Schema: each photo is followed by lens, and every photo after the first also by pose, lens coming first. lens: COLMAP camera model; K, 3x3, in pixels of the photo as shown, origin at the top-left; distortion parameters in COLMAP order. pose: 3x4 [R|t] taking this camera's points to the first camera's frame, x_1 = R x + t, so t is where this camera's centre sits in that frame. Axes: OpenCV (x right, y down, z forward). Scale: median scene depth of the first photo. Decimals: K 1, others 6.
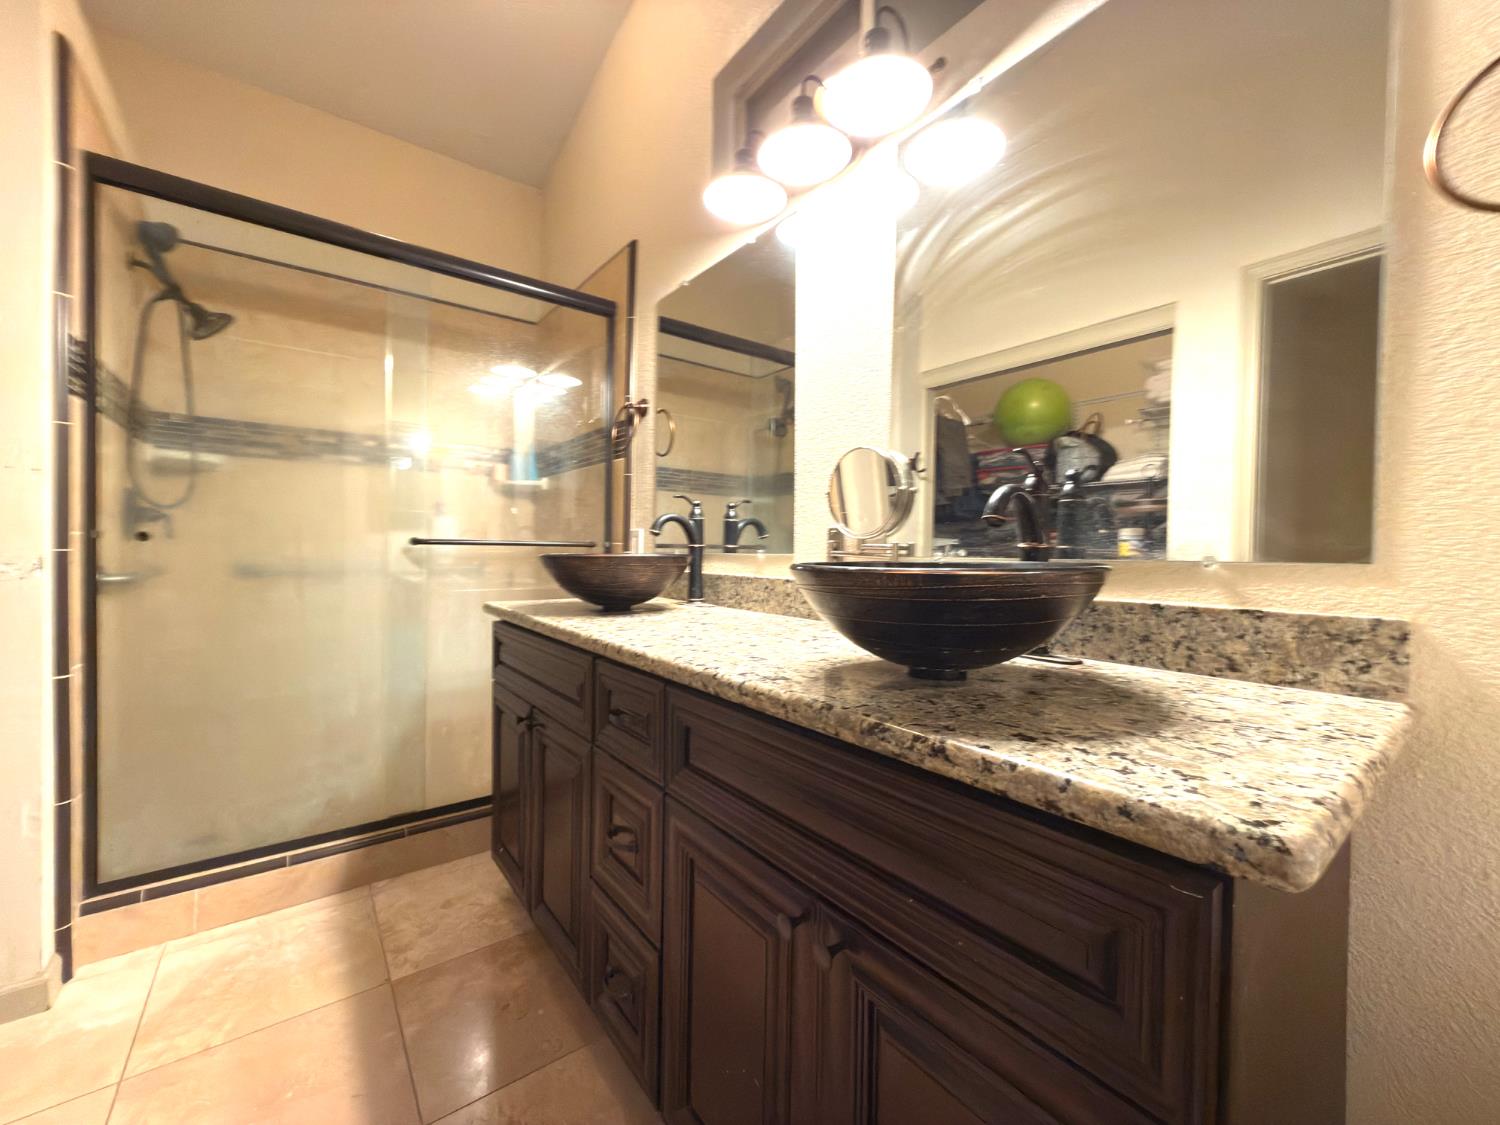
lens RADIAL K [[598.1, 0, 753.0], [0, 598.1, 565.6], [0, 0, 1]] dist [0.000013, -0.000363]
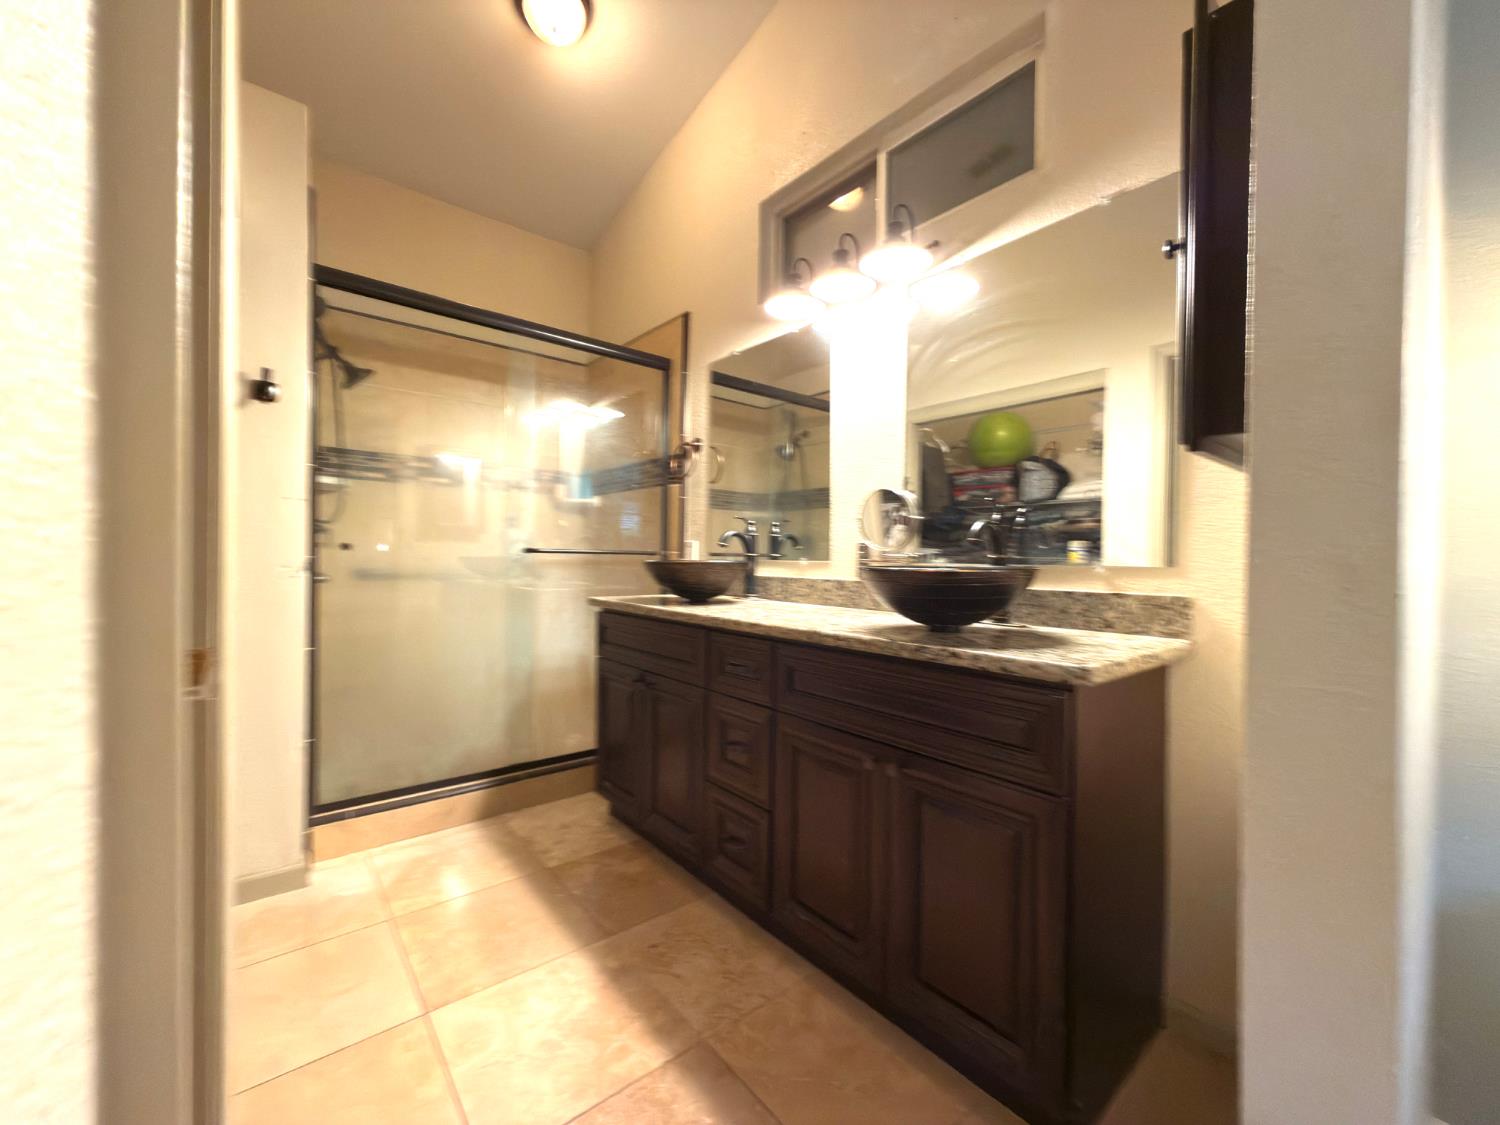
lens RADIAL K [[598.1, 0, 752.7], [0, 598.1, 555.2], [0, 0, 1]] dist [0.000013, -0.000363]
pose [[0.999144, 0.002707, 0.041278, -0.172608], [-0.001544, 0.999602, -0.028163, 0.006453], [-0.041337, 0.028076, 0.998751, -0.387690]]
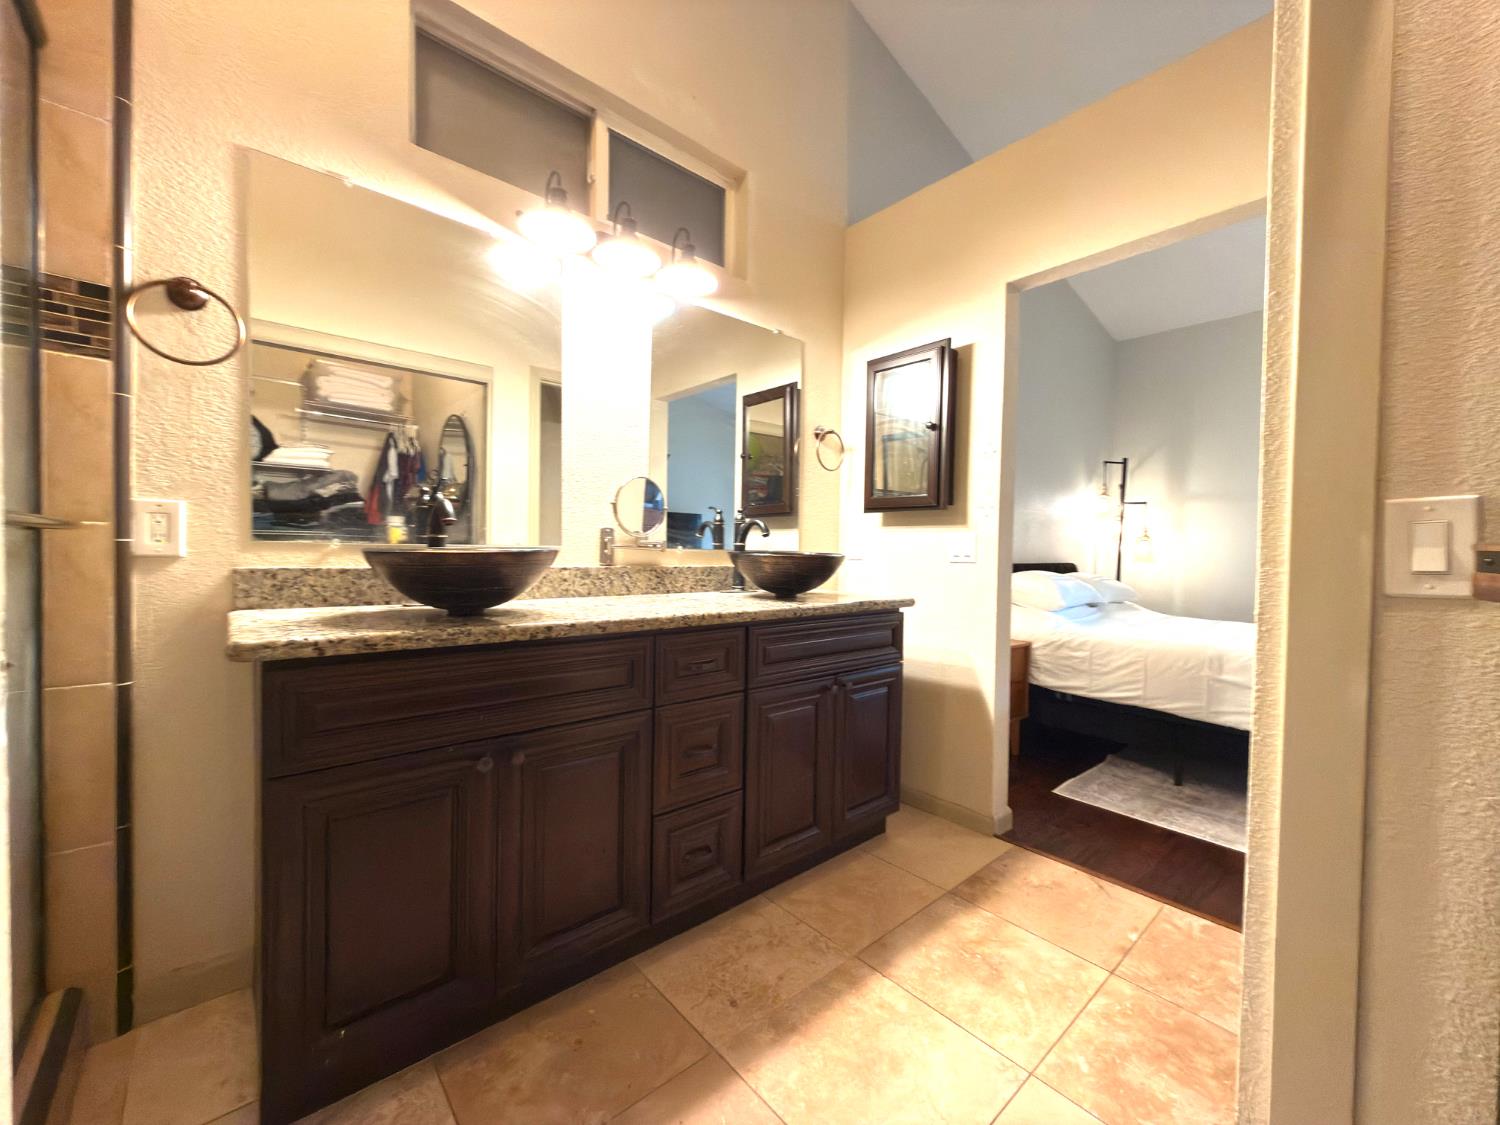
lens RADIAL K [[598.1, 0, 752.4], [0, 598.1, 551.9], [0, 0, 1]] dist [0.000013, -0.000363]
pose [[-0.064312, -0.017455, 0.997777, -1.167648], [0.001320, 0.999845, 0.017576, -0.028963], [-0.997929, 0.002448, -0.064278, 0.692216]]
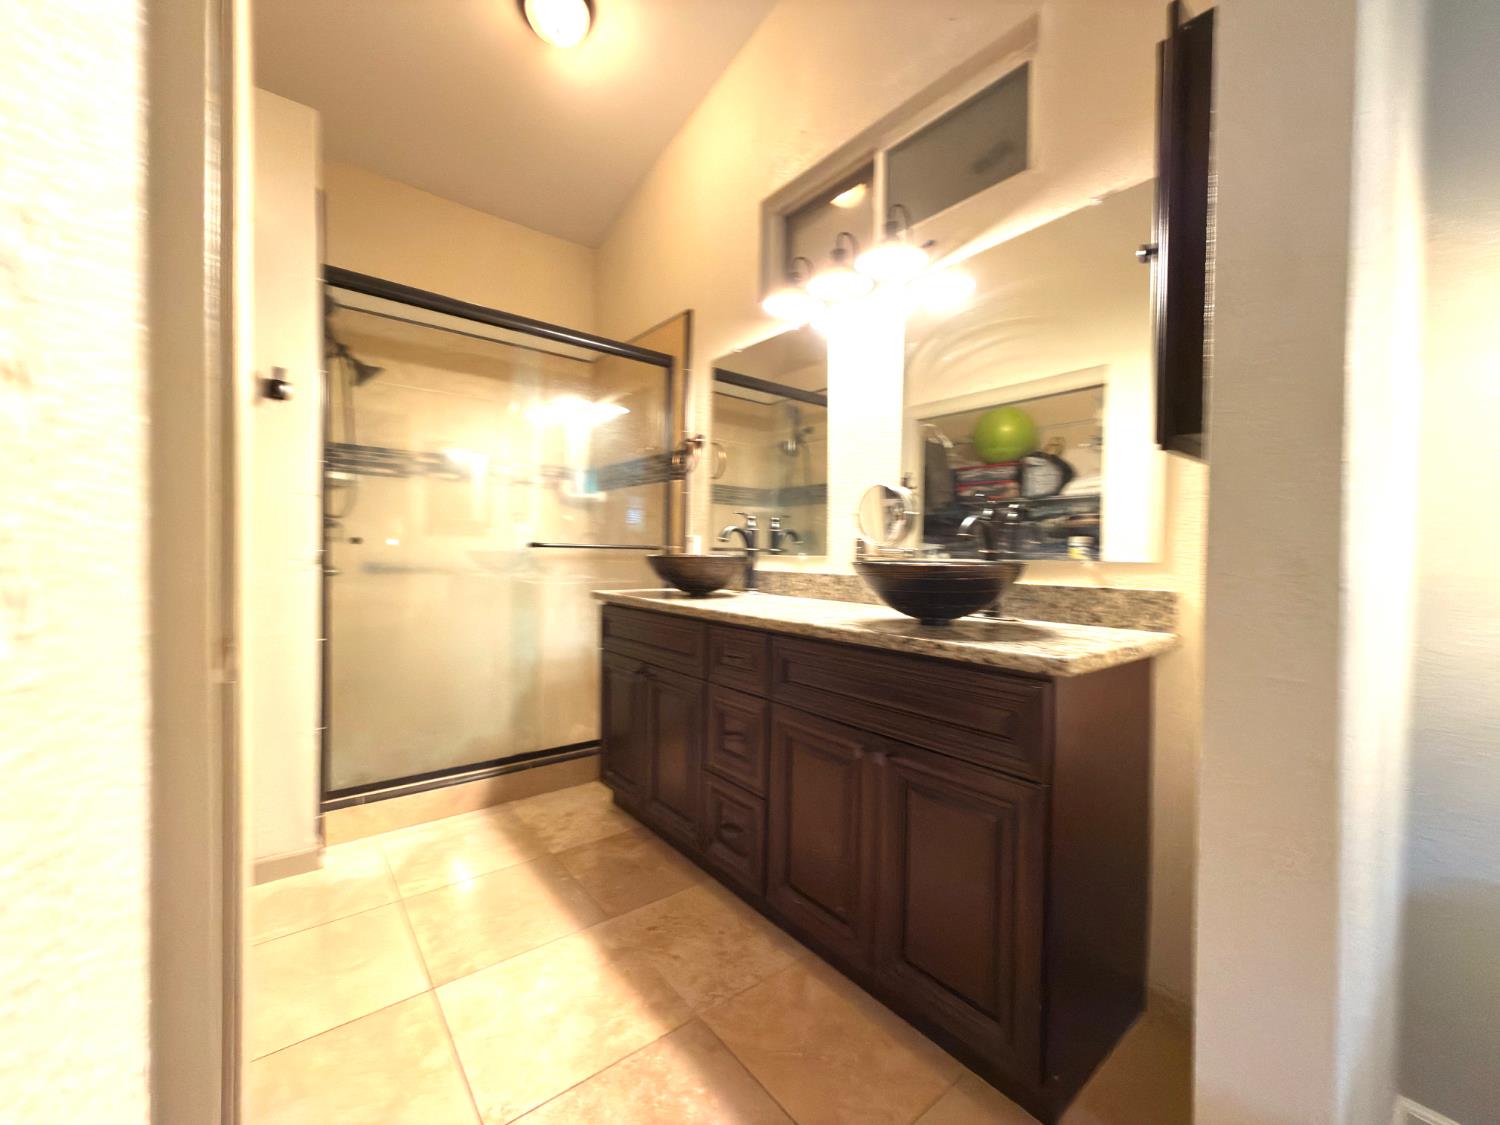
lens RADIAL K [[598.1, 0, 751.9], [0, 598.1, 555.4], [0, 0, 1]] dist [0.000013, -0.000363]
pose [[0.999604, 0.004519, 0.027774, -0.154135], [-0.003976, 0.999800, -0.019594, 0.007820], [-0.027857, 0.019476, 0.999422, -0.413462]]
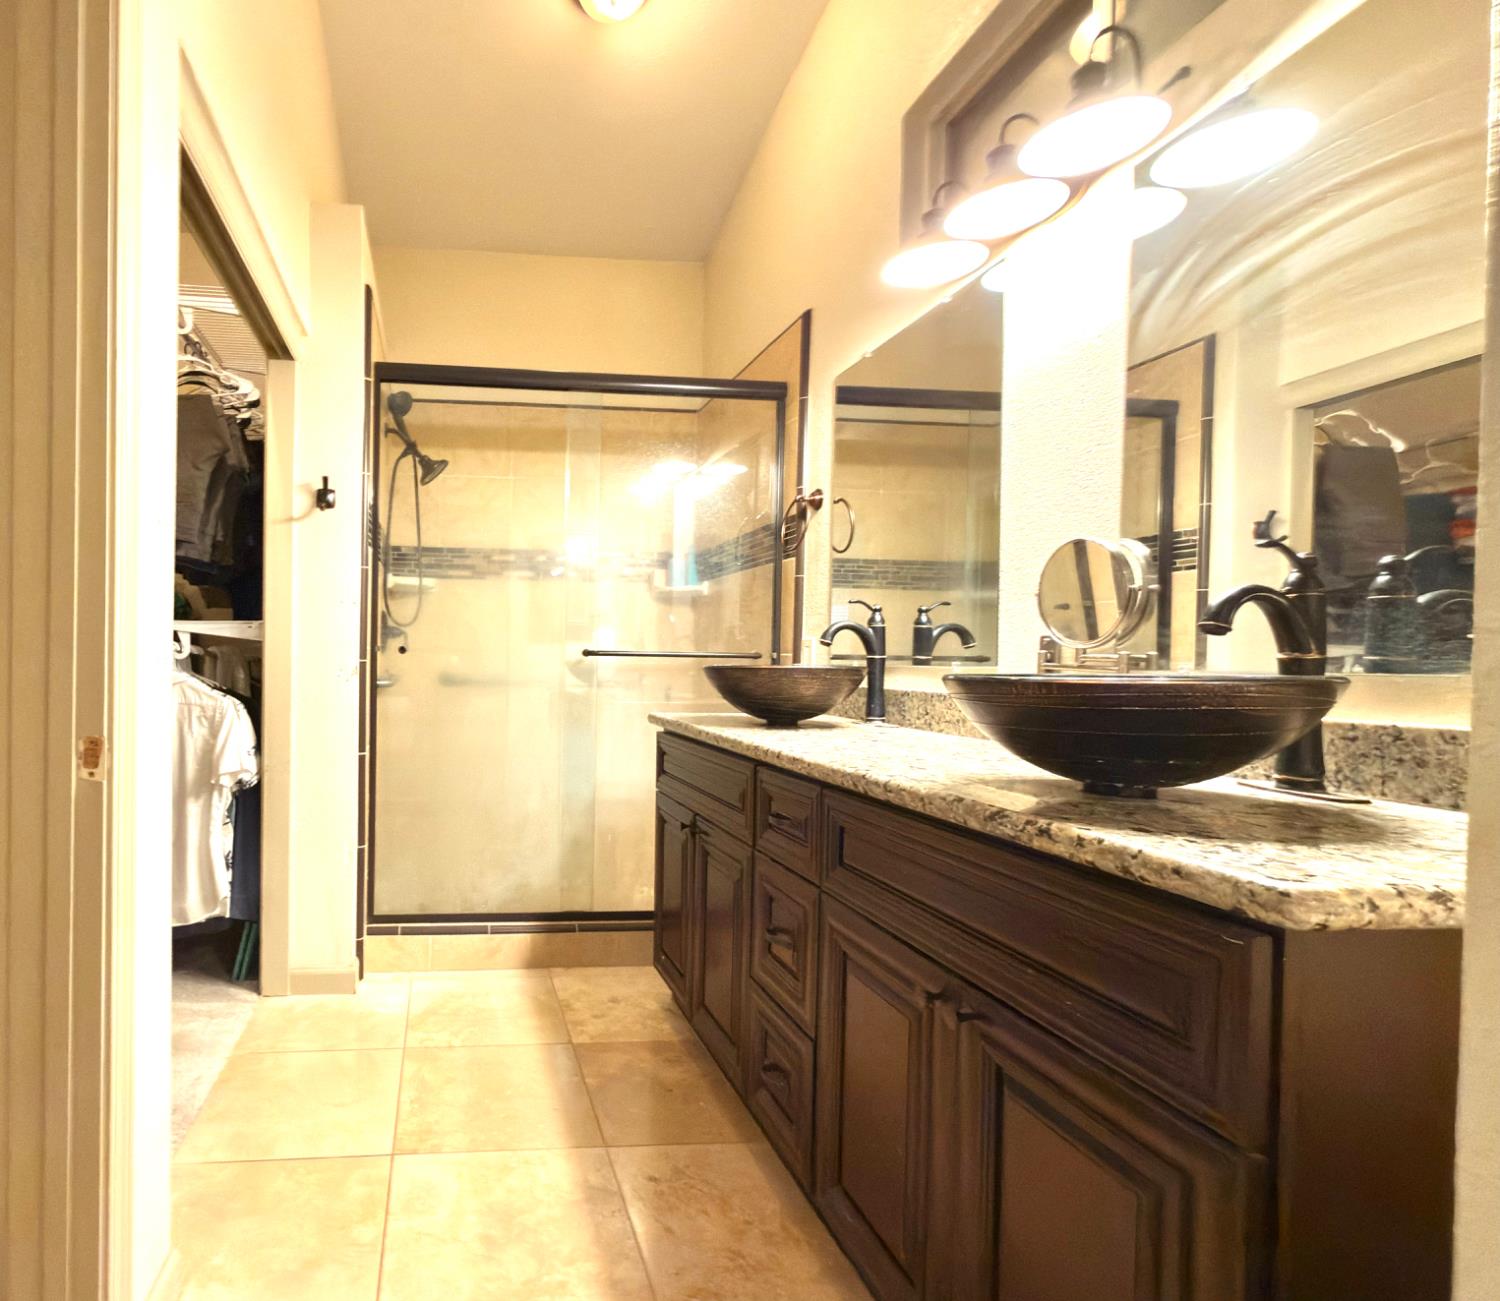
lens RADIAL K [[790.1, 0, 516.0], [0, 790.1, 662.4], [0, 0, 1]] dist [0.000500, 0.000589]
pose [[0.844995, 0.002030, -0.534770, 0.092303], [-0.016003, 0.999641, -0.021491, 0.009701], [0.534534, 0.026718, 0.844724, -0.305903]]
